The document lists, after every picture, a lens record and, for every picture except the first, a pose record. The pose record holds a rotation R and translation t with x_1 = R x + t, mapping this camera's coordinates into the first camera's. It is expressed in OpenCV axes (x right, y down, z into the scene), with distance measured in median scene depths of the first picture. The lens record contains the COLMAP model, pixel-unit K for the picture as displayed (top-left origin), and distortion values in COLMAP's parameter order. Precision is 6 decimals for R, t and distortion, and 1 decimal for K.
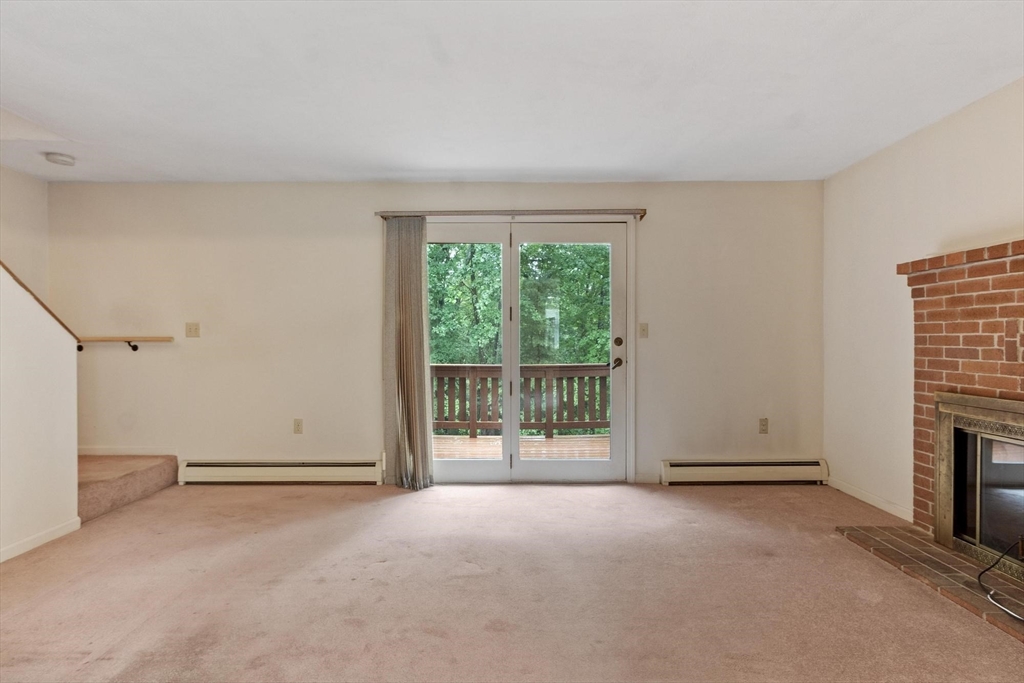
lens RADIAL K [[513.6, 0, 511.0], [0, 513.6, 341.7], [0, 0, 1]] dist [0.006770, -0.002585]
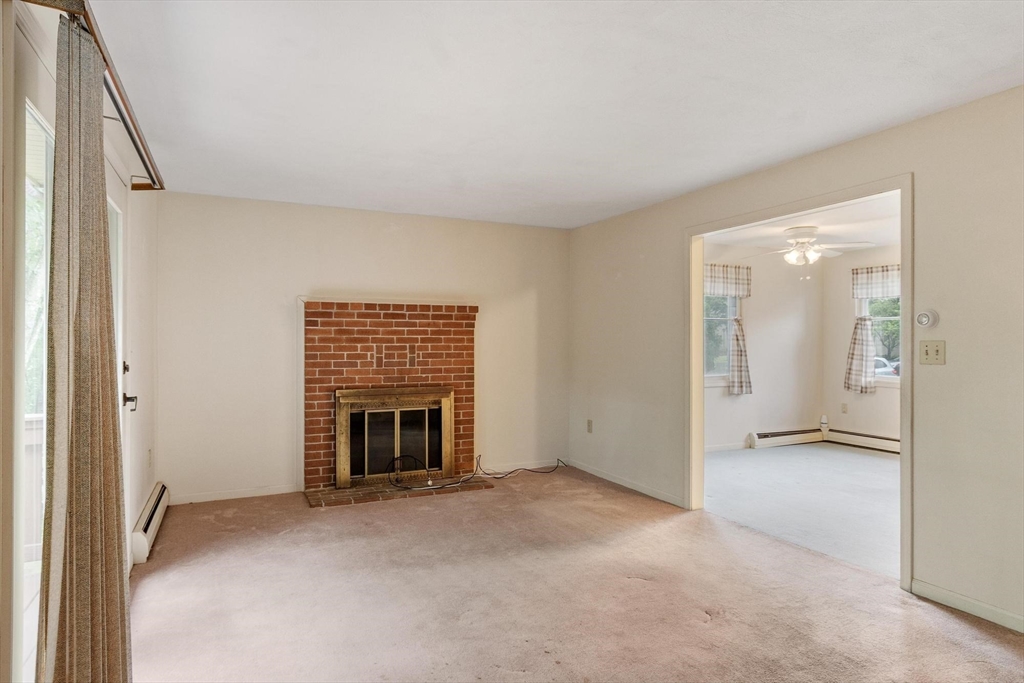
lens RADIAL K [[605.2, 0, 501.5], [0, 605.2, 342.0], [0, 0, 1]] dist [-0.007034, 0.001013]
pose [[-0.411054, -0.000726, 0.911611, -0.874937], [0.003887, 0.999989, 0.002549, -0.042084], [-0.911603, 0.004592, -0.411046, 1.122012]]
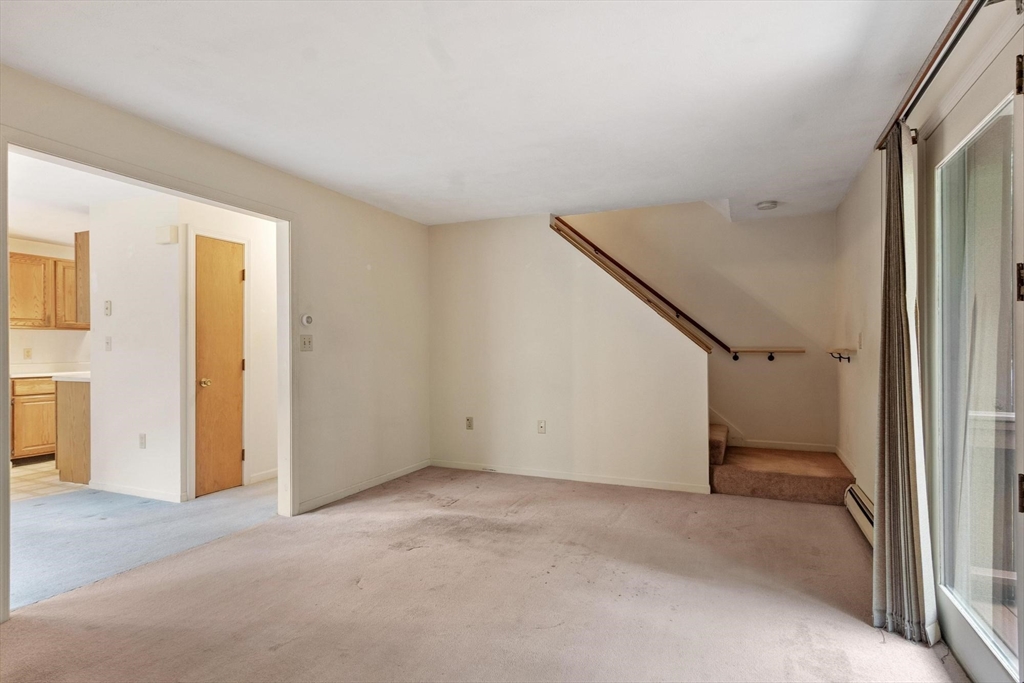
lens RADIAL K [[540.5, 0, 505.6], [0, 540.5, 344.8], [0, 0, 1]] dist [0.007634, 0.000414]
pose [[-0.412806, -0.007136, -0.910791, 0.612292], [-0.001688, 0.999974, -0.007070, -0.008053], [0.910817, -0.001381, -0.412807, 1.050686]]
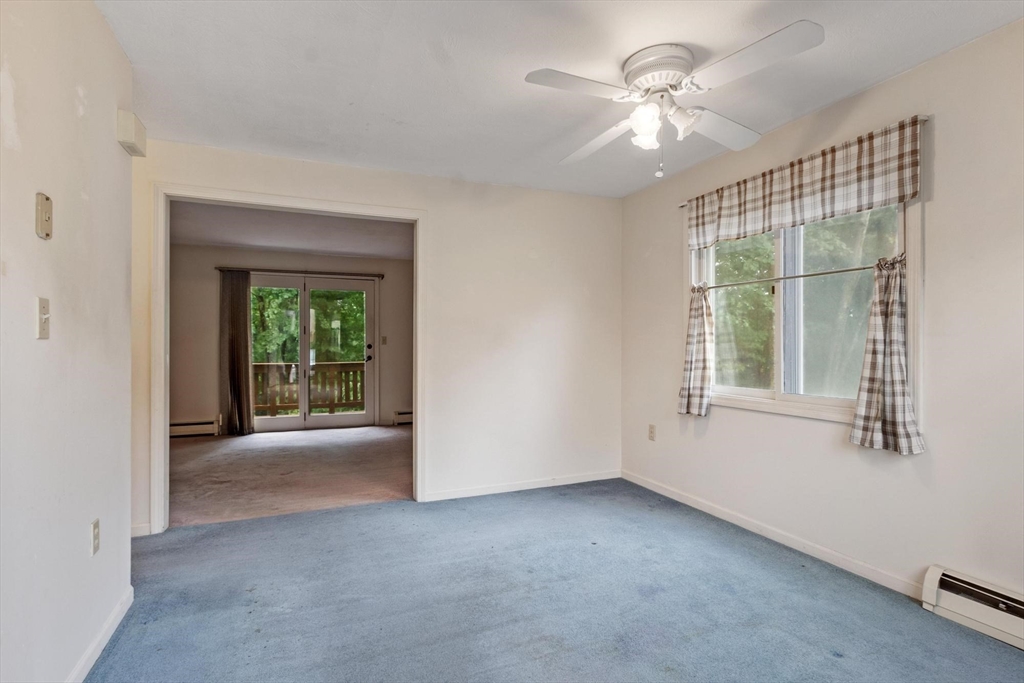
lens RADIAL K [[513.6, 0, 510.3], [0, 513.6, 345.7], [0, 0, 1]] dist [0.006770, -0.002585]
pose [[0.924223, 0.000548, 0.381852, -0.026152], [0.001223, 0.999990, -0.004397, 0.007019], [-0.381850, 0.004531, 0.924213, -1.033719]]
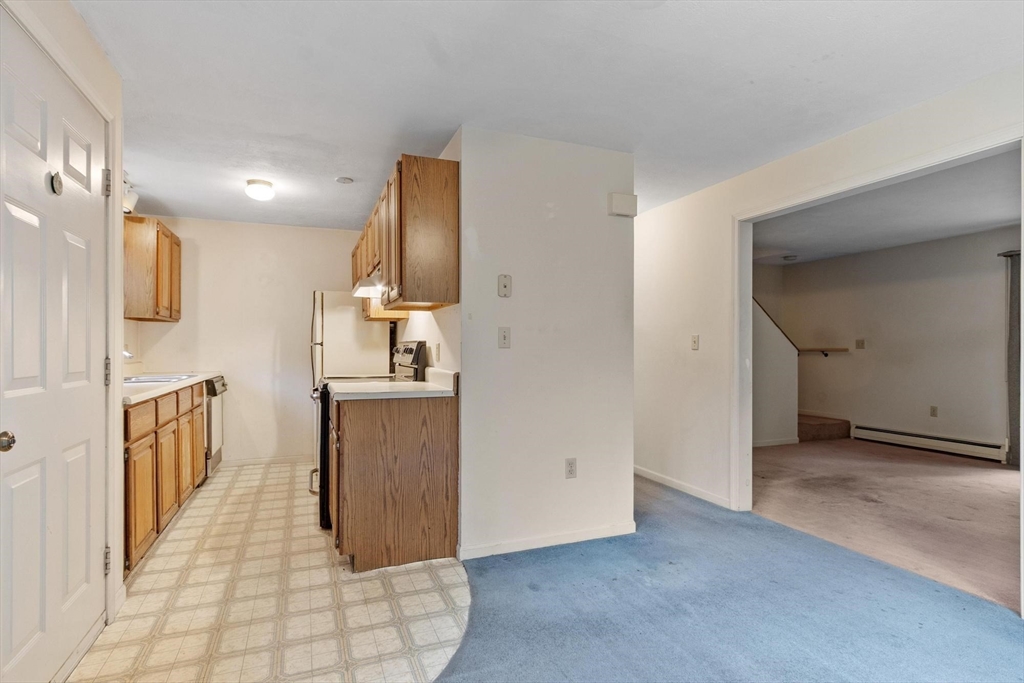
lens RADIAL K [[513.6, 0, 505.9], [0, 513.6, 348.1], [0, 0, 1]] dist [0.006770, -0.002585]
pose [[0.360622, -0.000323, -0.932712, 0.609806], [-0.006568, 0.999974, -0.002886, 0.001373], [0.932689, 0.007167, 0.360611, -0.772280]]
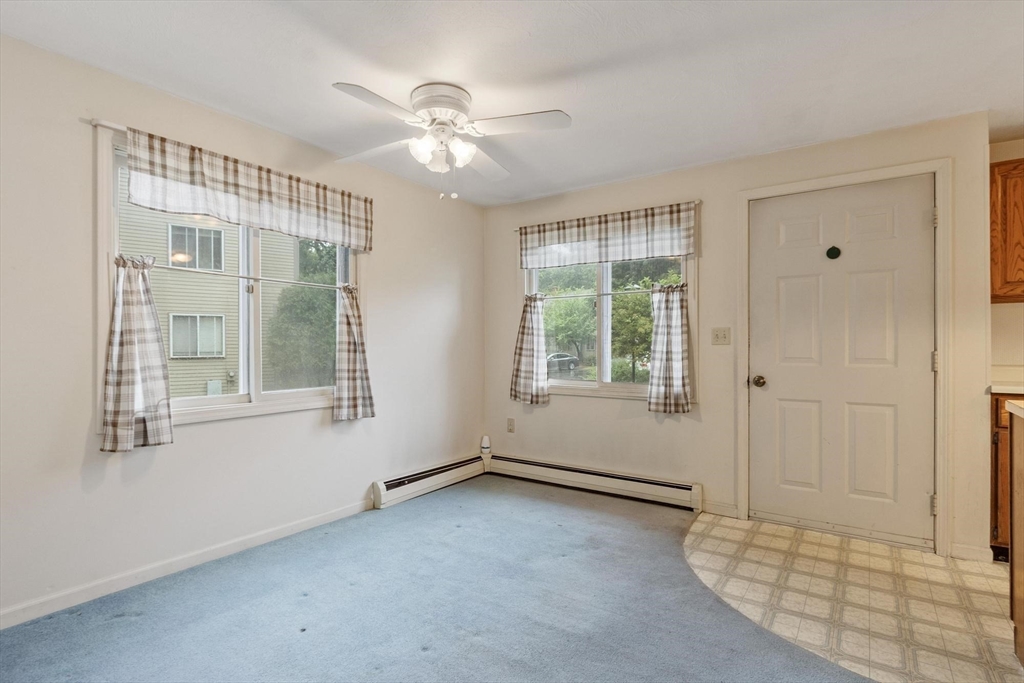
lens RADIAL K [[513.6, 0, 508.8], [0, 513.6, 349.7], [0, 0, 1]] dist [0.006770, -0.002585]
pose [[-0.815840, -0.002621, 0.578272, -0.116783], [0.005362, 0.999912, 0.012097, 0.000452], [-0.578253, 0.012970, -0.815755, 0.123162]]
